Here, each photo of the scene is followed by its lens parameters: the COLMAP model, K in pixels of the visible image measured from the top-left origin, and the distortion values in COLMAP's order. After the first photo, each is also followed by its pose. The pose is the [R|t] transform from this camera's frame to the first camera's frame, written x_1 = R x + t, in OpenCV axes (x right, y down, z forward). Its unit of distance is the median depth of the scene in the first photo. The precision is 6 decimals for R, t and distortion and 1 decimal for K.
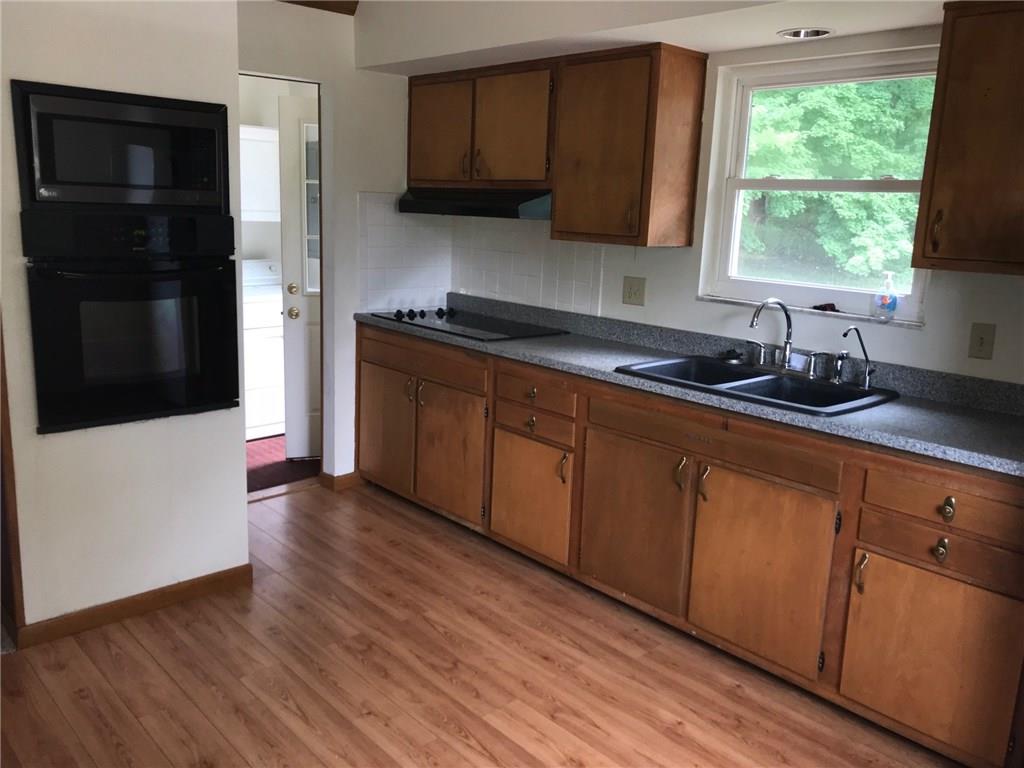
lens RADIAL K [[843.0, 0, 511.7], [0, 843.0, 361.8], [0, 0, 1]] dist [0.052706, 0.002370]
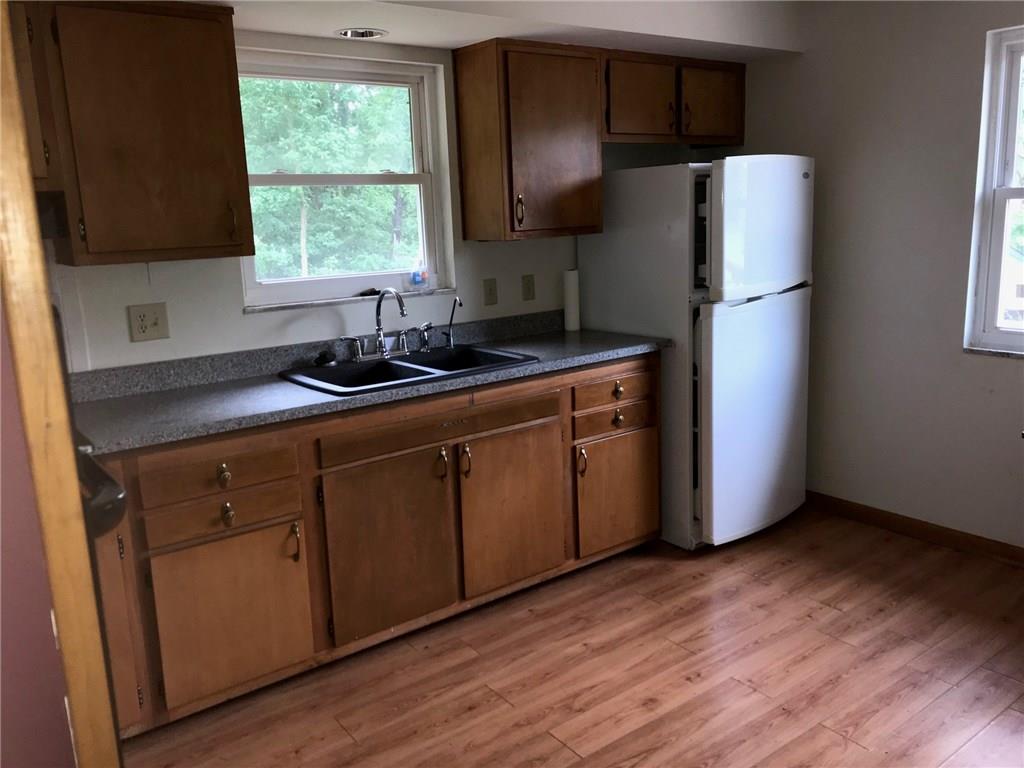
lens RADIAL K [[843.0, 0, 511.7], [0, 843.0, 361.8], [0, 0, 1]] dist [0.052706, 0.002370]
pose [[0.111167, -0.224358, 0.968145, -0.748829], [0.224942, 0.954581, 0.195386, -0.166733], [-0.968010, 0.196057, 0.156585, 0.754406]]
